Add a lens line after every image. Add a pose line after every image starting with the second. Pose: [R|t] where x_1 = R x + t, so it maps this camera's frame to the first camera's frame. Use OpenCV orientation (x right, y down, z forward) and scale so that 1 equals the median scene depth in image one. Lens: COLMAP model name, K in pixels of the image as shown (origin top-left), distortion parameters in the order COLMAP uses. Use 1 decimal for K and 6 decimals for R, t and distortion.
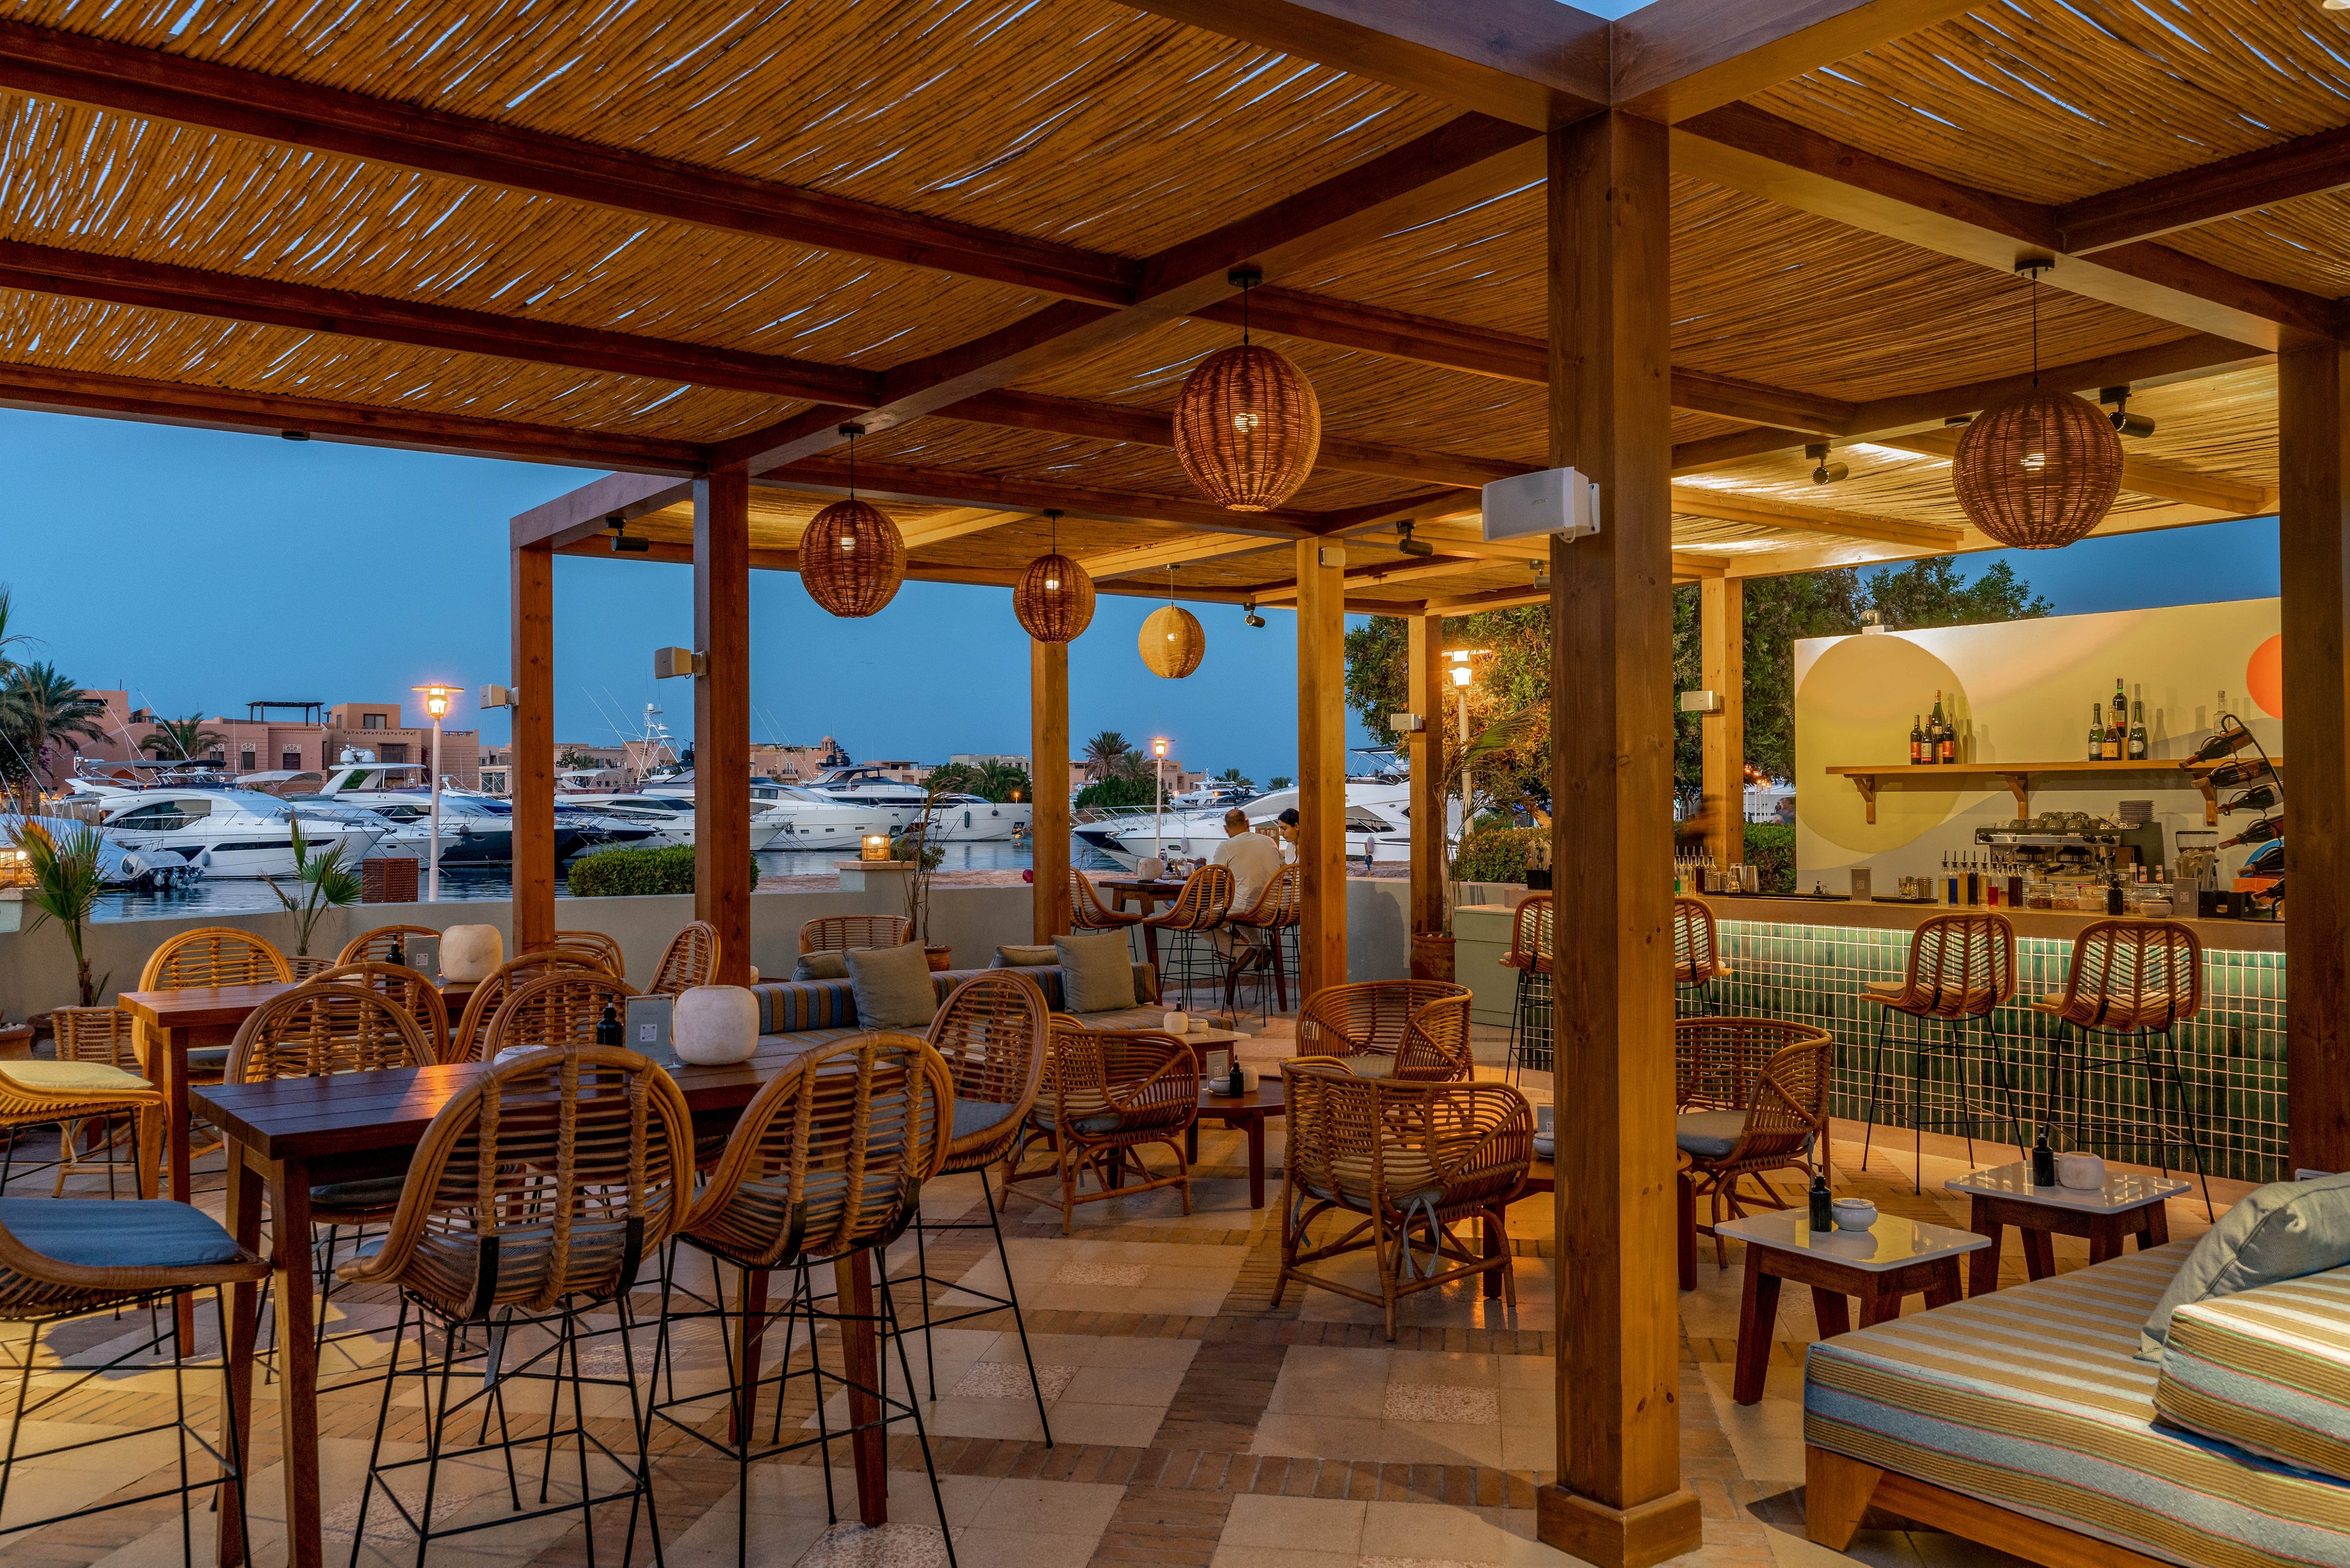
lens RADIAL K [[1905.5, 0, 1175.0], [0, 1905.5, 784.0], [0, 0, 1]] dist [0.051137, -0.003267]
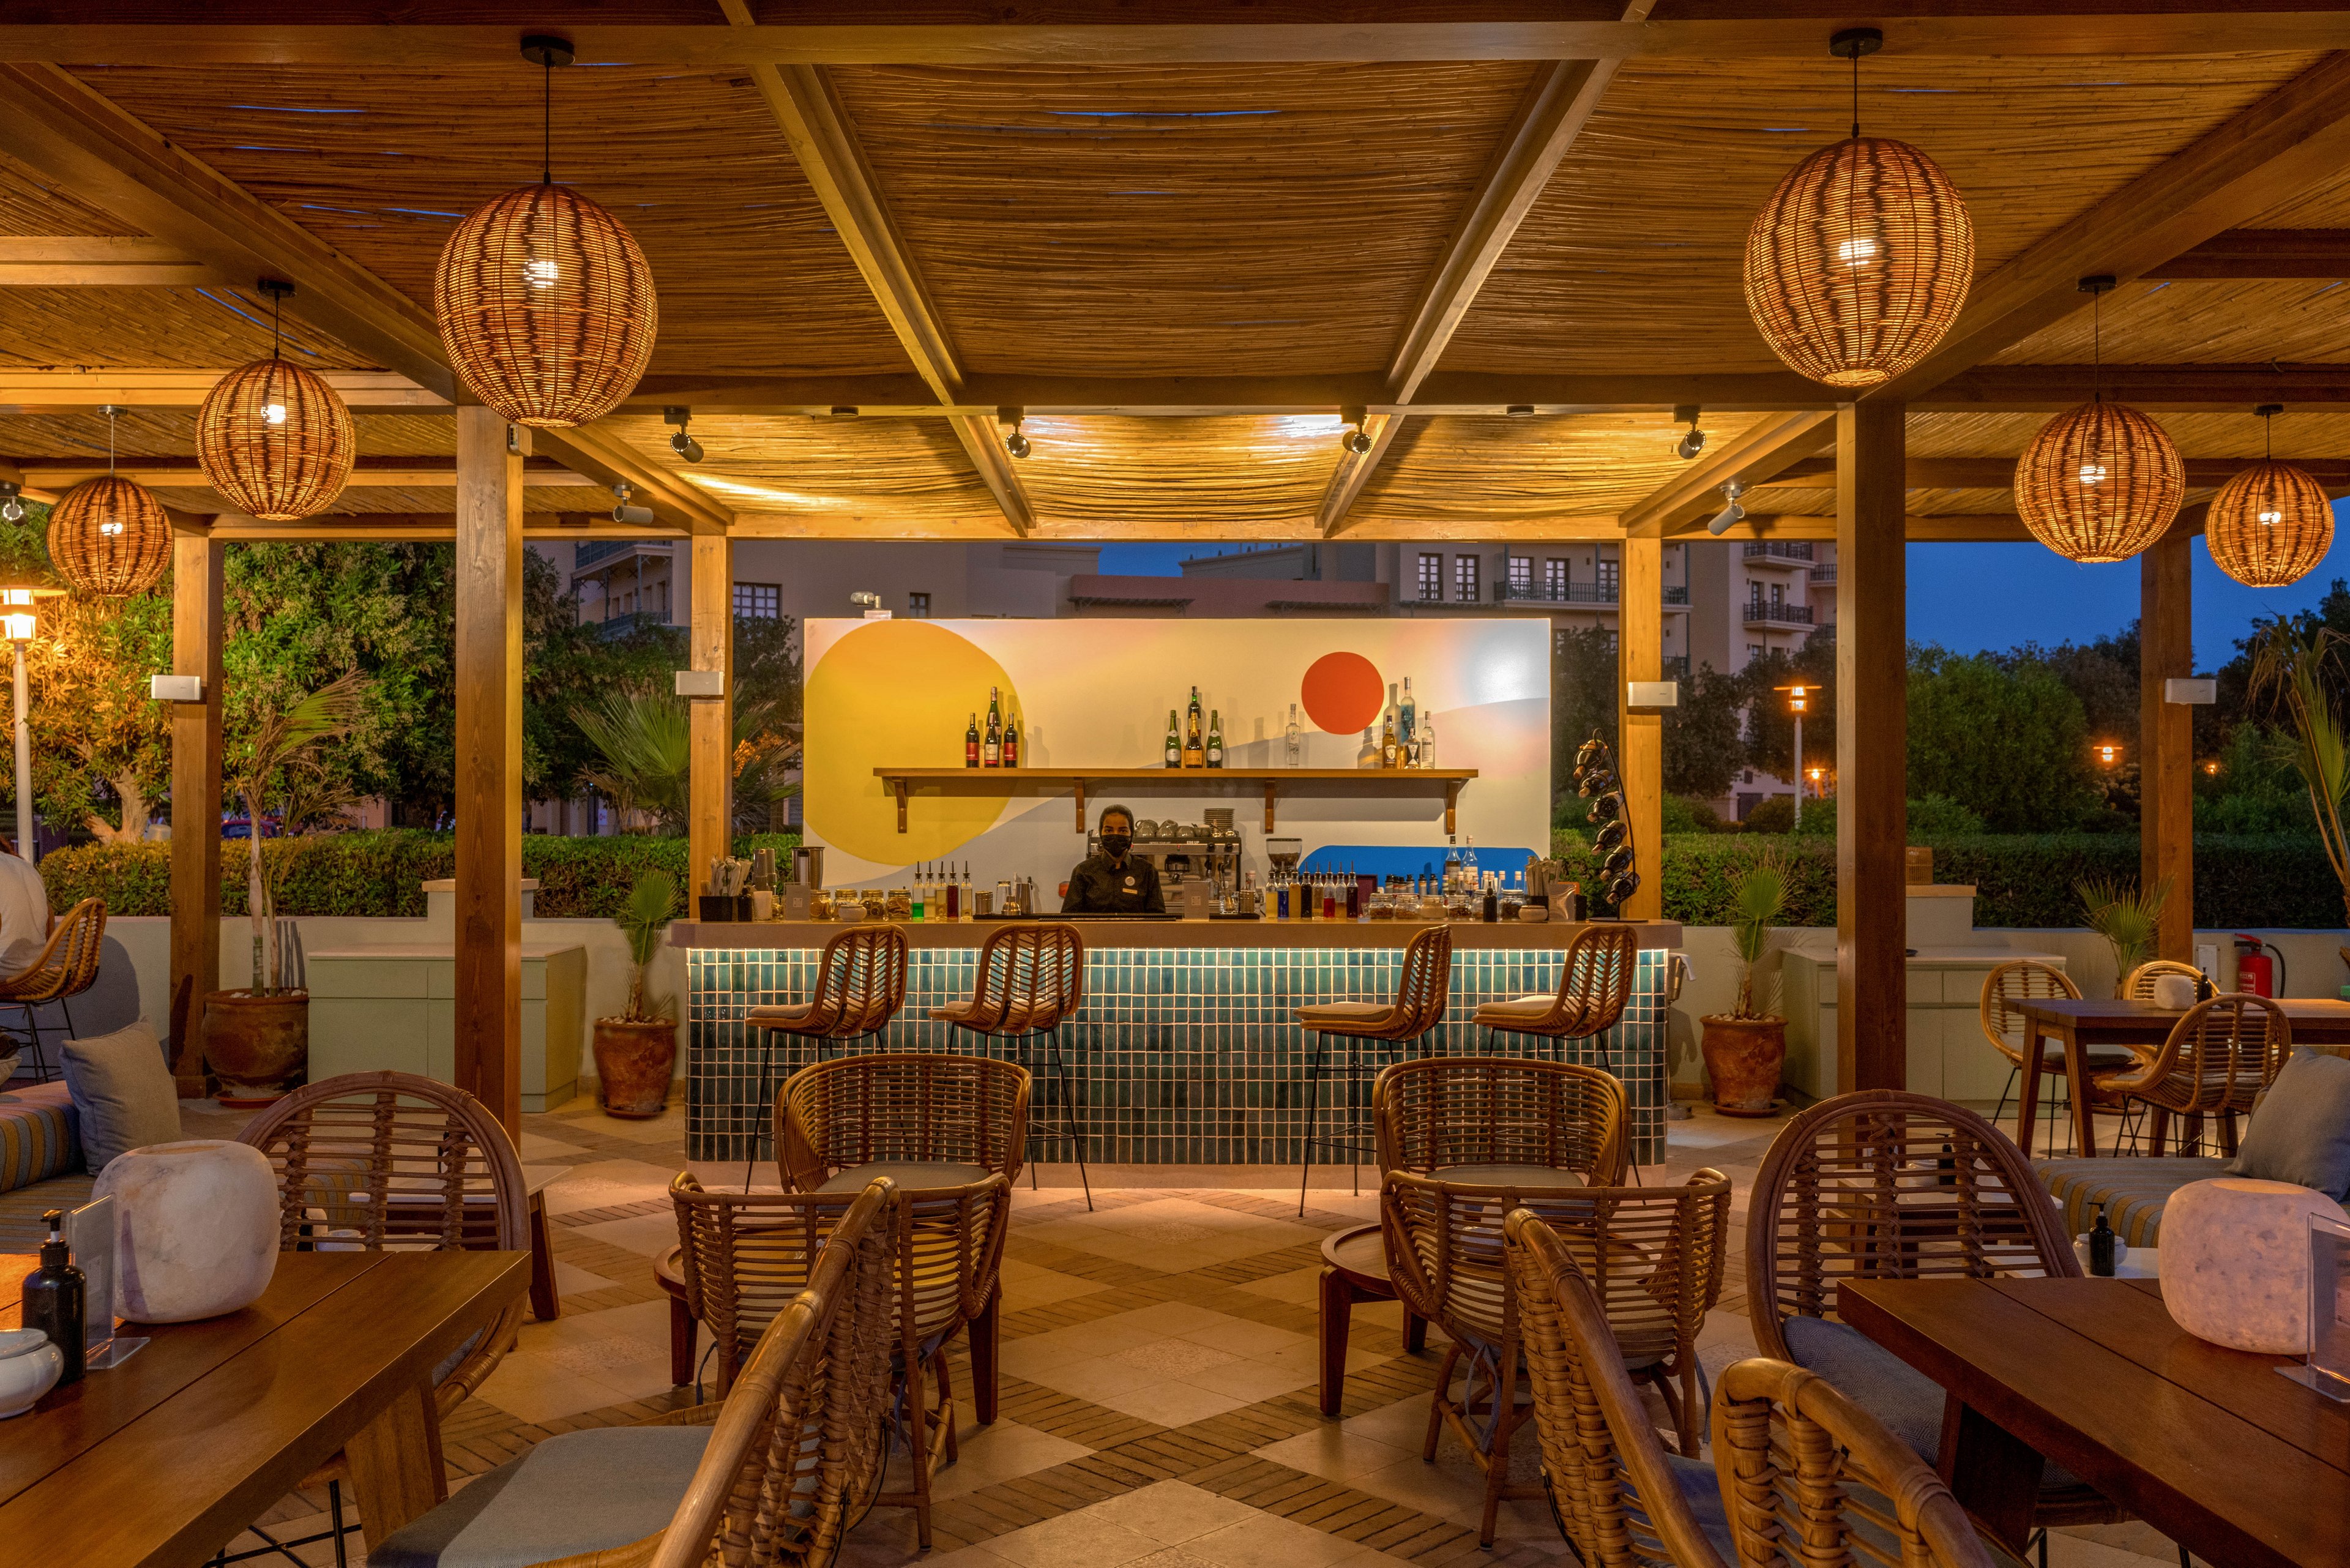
lens RADIAL K [[1905.5, 0, 1175.0], [0, 1905.5, 784.0], [0, 0, 1]] dist [0.051137, -0.003267]
pose [[0.589722, 0.015043, 0.807466, -0.325706], [-0.013507, 0.999870, -0.008763, 0.005094], [-0.807493, -0.005739, 0.589849, 0.422726]]
